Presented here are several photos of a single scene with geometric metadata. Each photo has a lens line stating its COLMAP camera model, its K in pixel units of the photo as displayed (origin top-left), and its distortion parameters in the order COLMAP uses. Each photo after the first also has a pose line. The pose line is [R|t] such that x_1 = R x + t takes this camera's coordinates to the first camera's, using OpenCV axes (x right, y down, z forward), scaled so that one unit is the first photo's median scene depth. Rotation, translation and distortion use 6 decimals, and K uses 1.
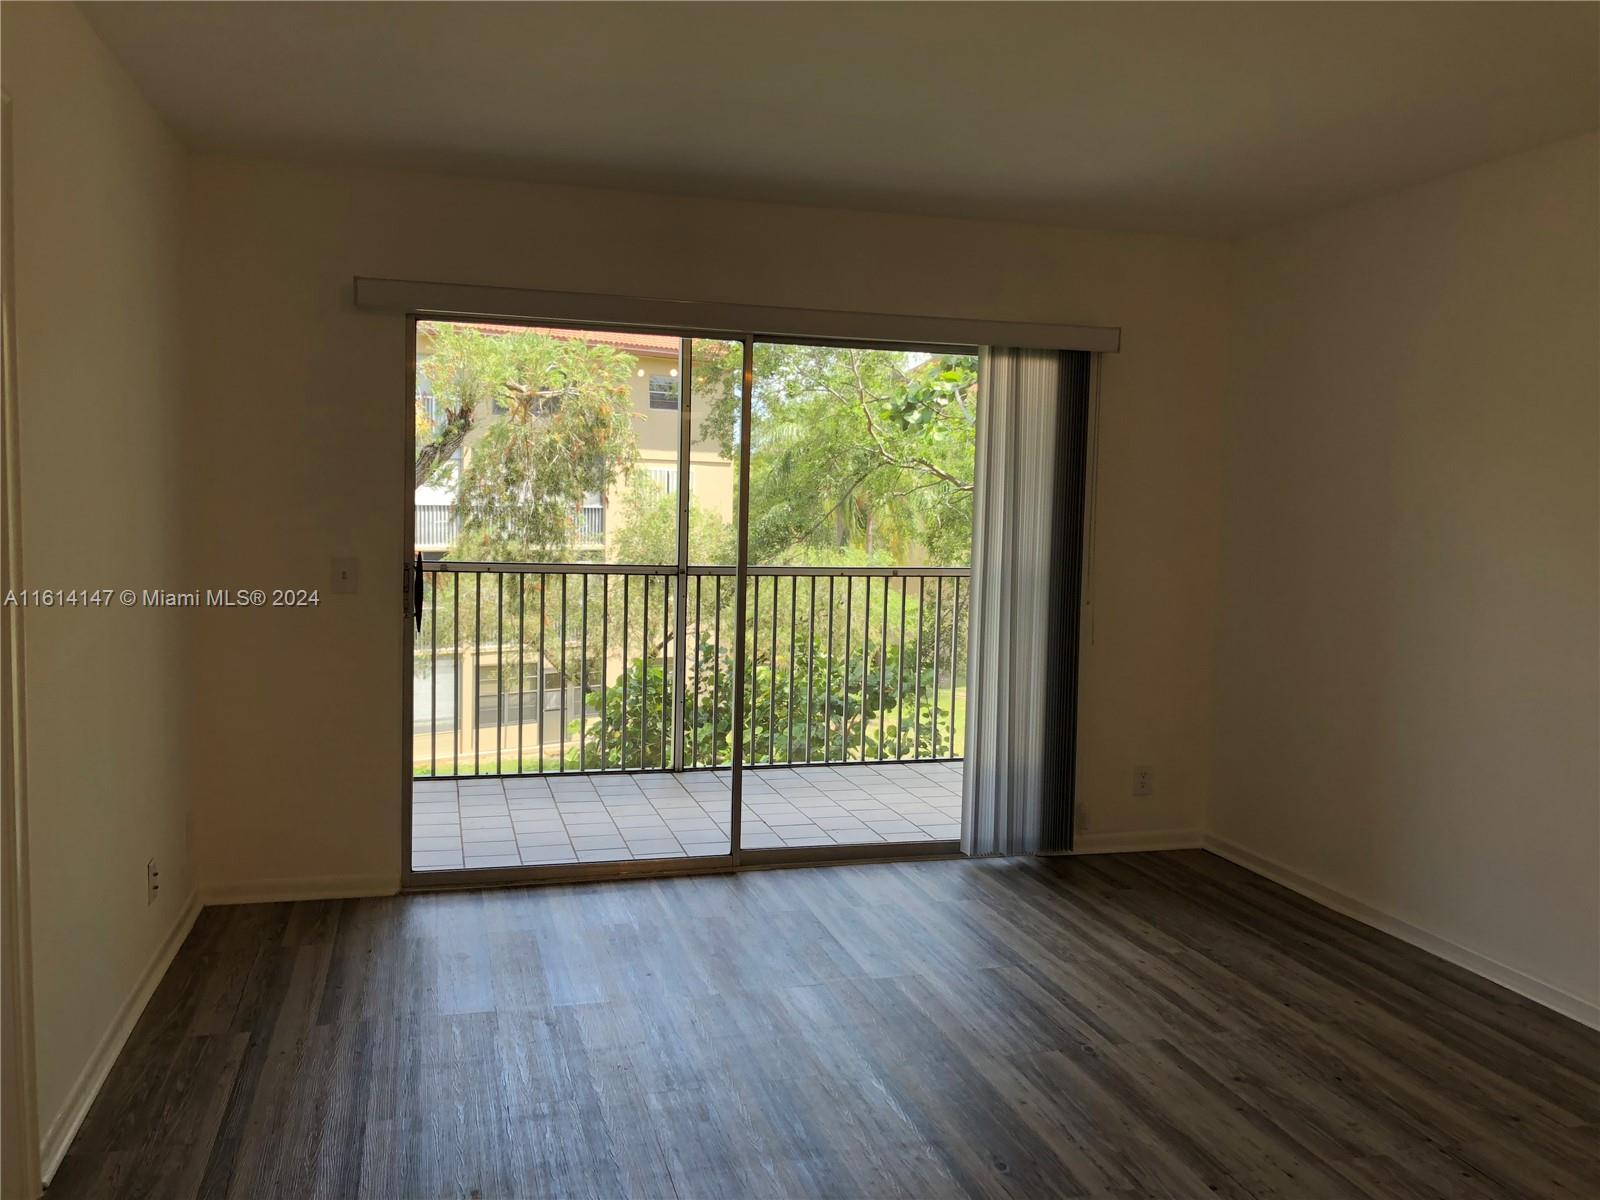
lens RADIAL K [[1300.3, 0, 799.3], [0, 1300.3, 594.2], [0, 0, 1]] dist [0.040739, -0.051101]
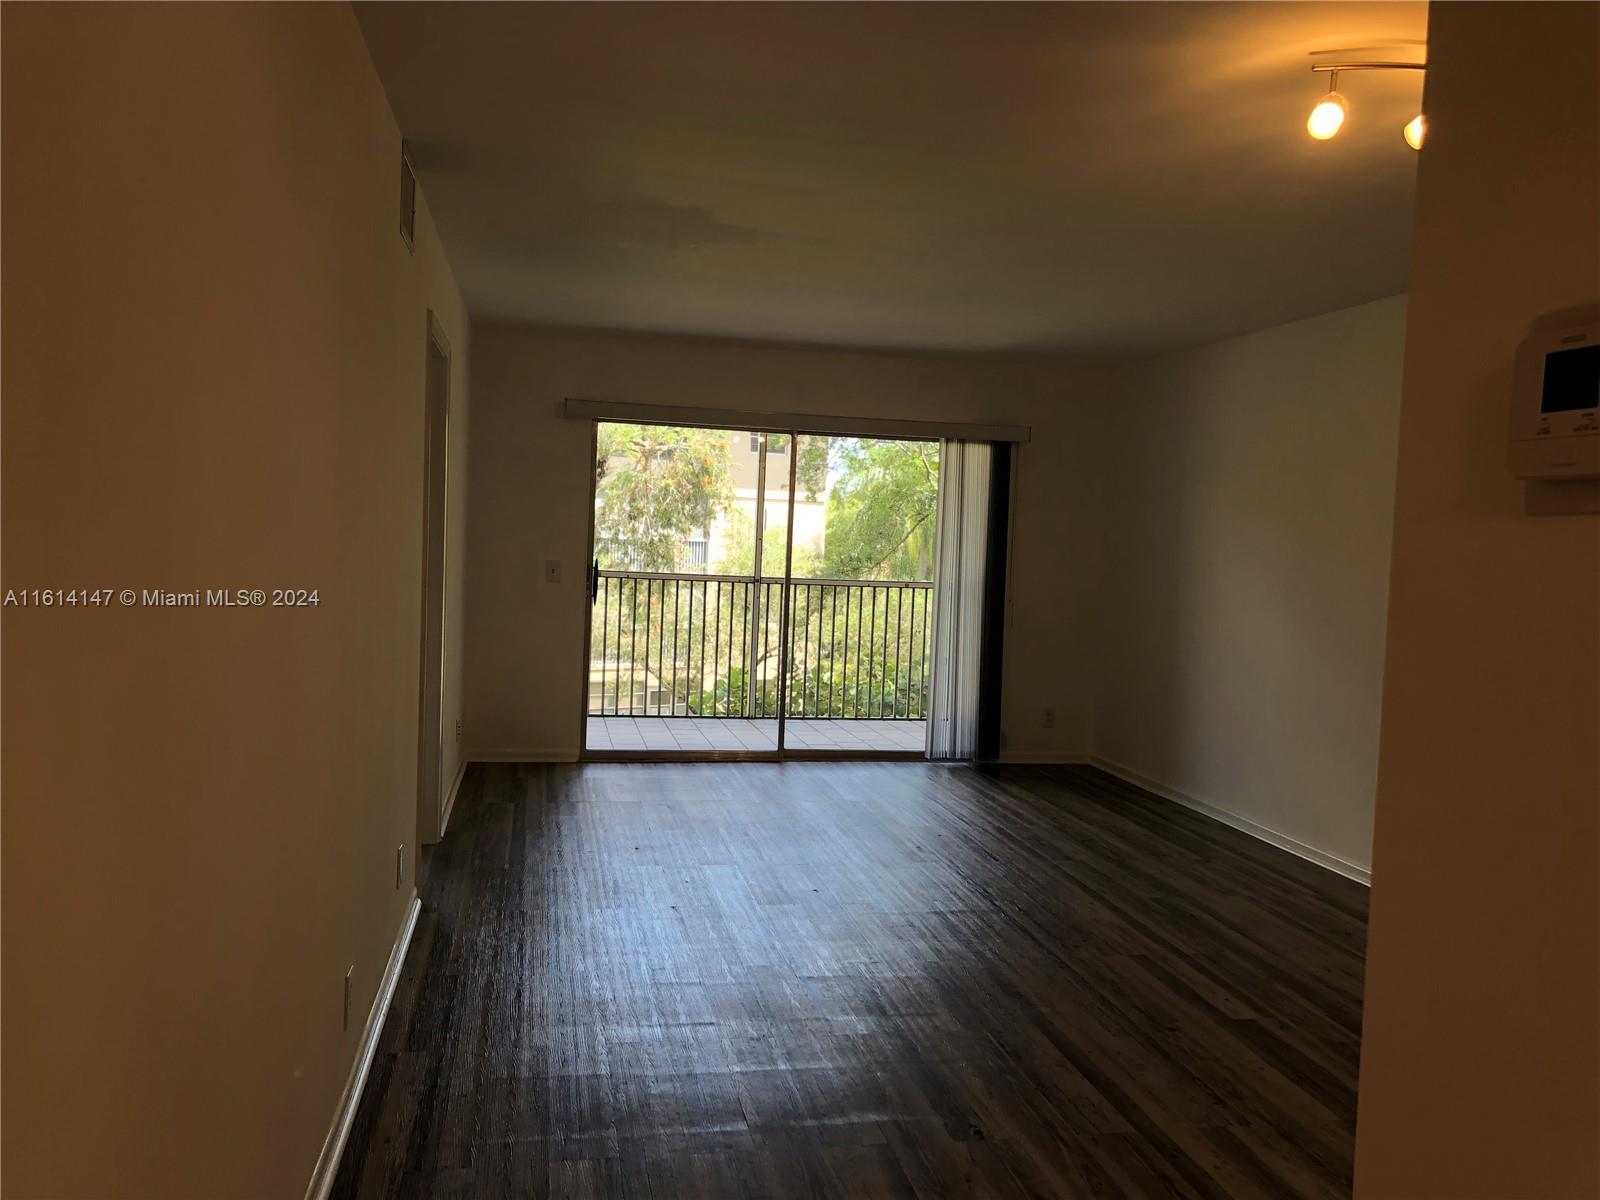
lens RADIAL K [[1300.3, 0, 799.5], [0, 1300.3, 608.7], [0, 0, 1]] dist [0.040739, -0.051101]
pose [[0.996787, 0.020609, -0.077404, 0.069805], [-0.022009, 0.999608, -0.017278, 0.037778], [0.077018, 0.018926, 0.996850, -0.444395]]
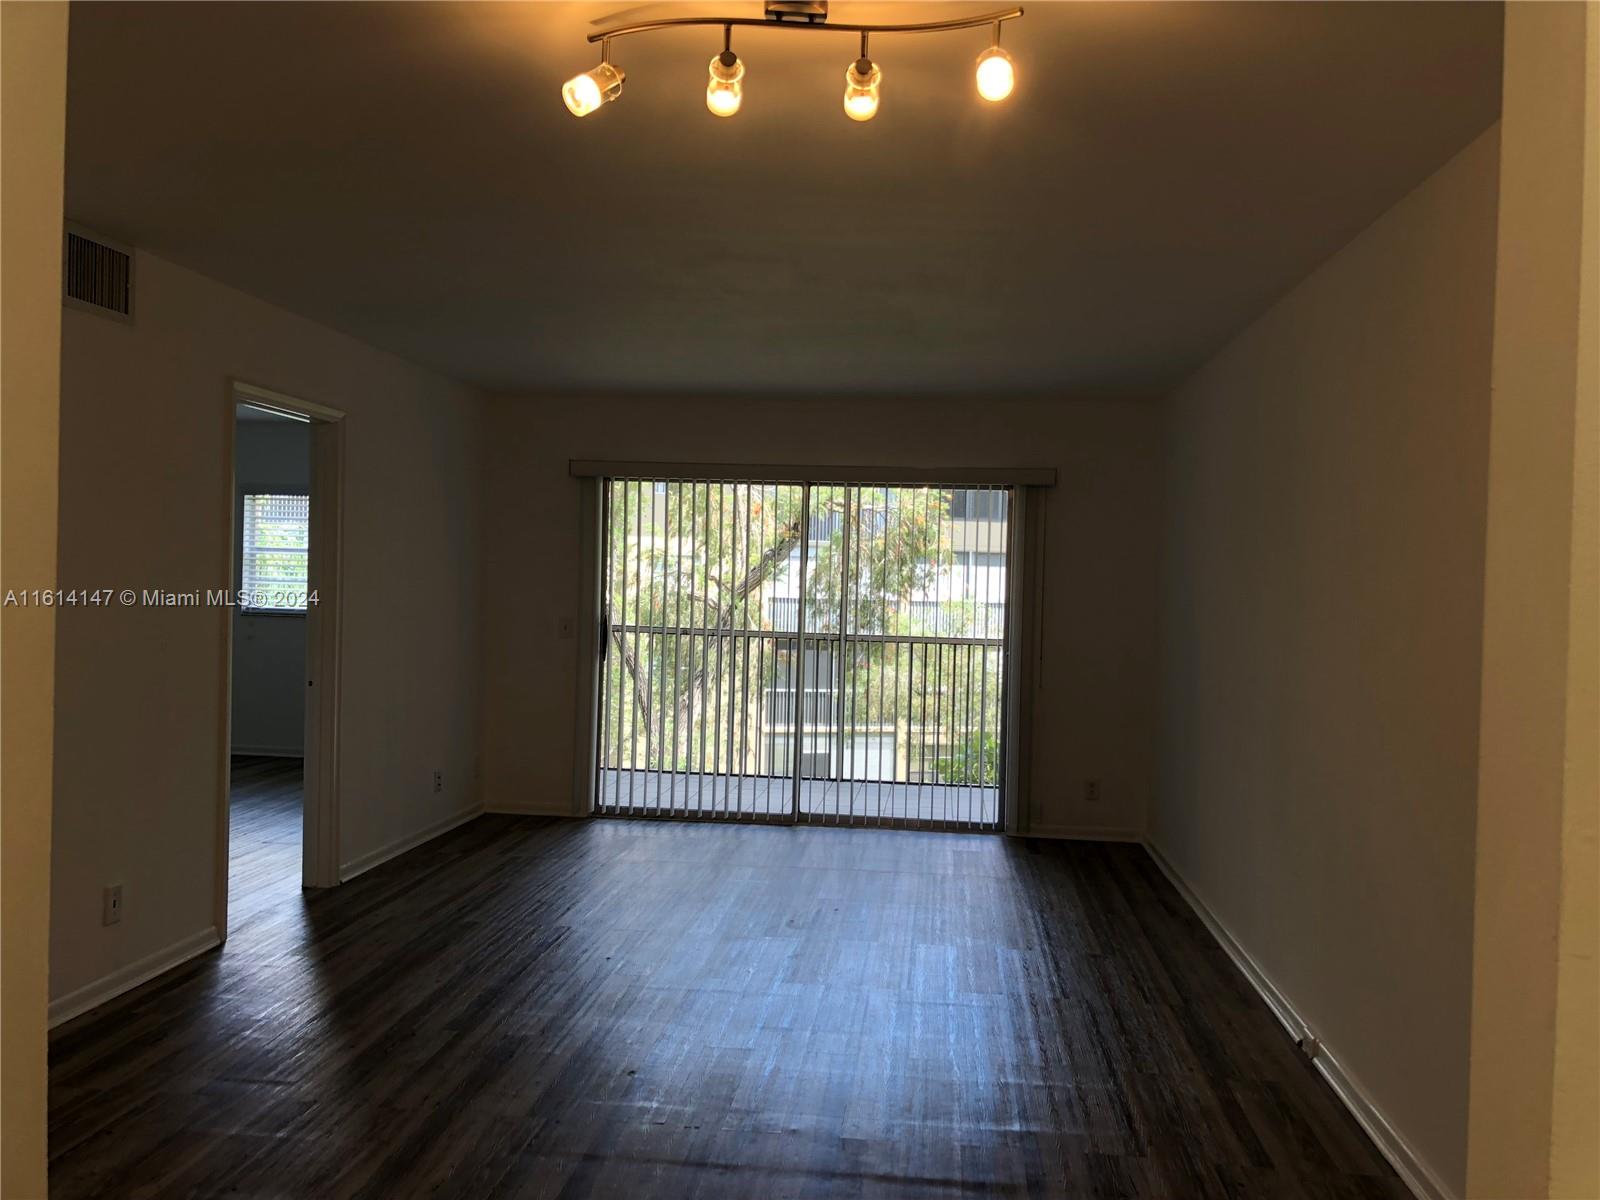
lens RADIAL K [[1300.3, 0, 813.3], [0, 1300.3, 599.6], [0, 0, 1]] dist [0.040739, -0.051101]
pose [[0.927014, 0.005796, -0.374982, 0.404960], [-0.032894, 0.997284, -0.065904, 0.034507], [0.373581, 0.073429, 0.924687, -0.321678]]
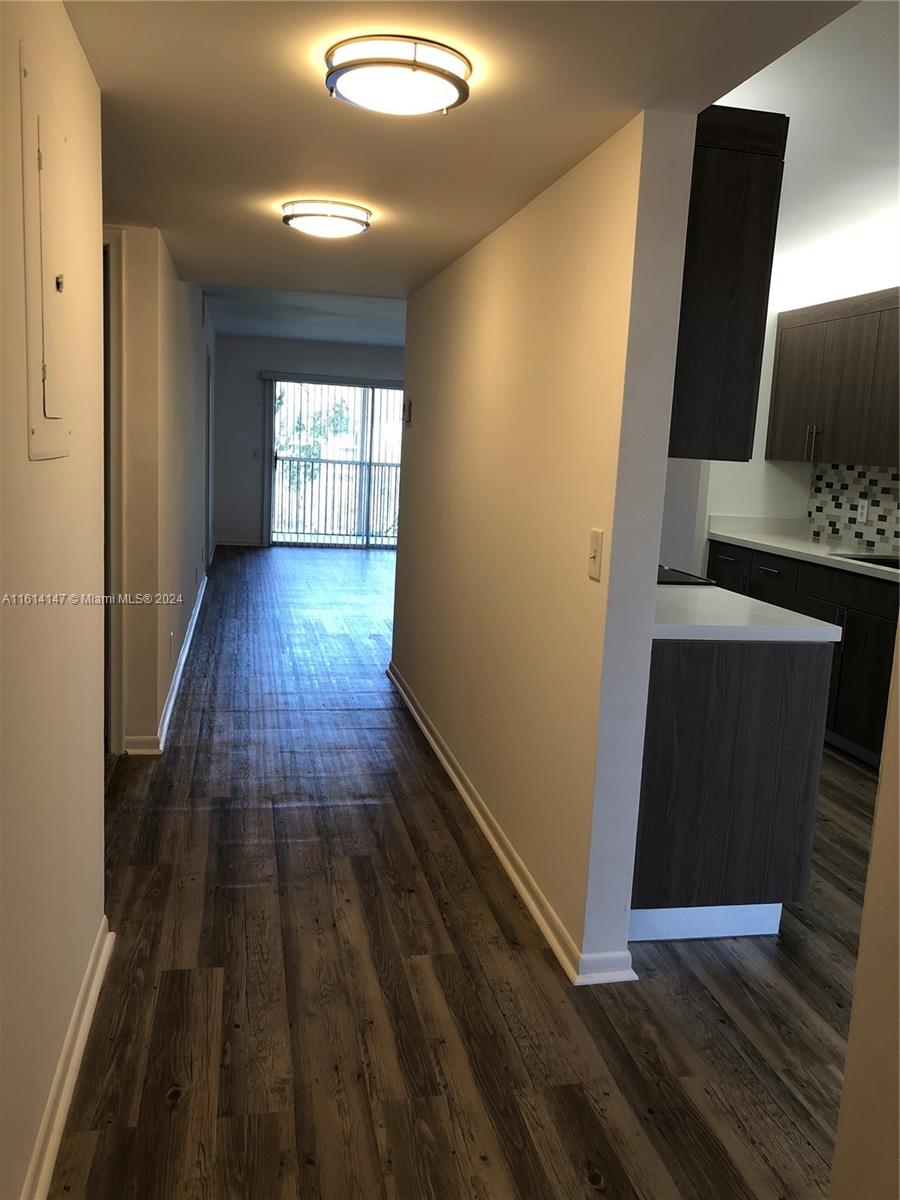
lens RADIAL K [[975.2, 0, 455.3], [0, 975.2, 591.1], [0, 0, 1]] dist [0.040739, -0.051101]
pose [[0.998040, 0.036026, -0.051176, 0.226713], [-0.032377, 0.996991, 0.070432, 0.100343], [0.053559, -0.068637, 0.996203, -1.083410]]
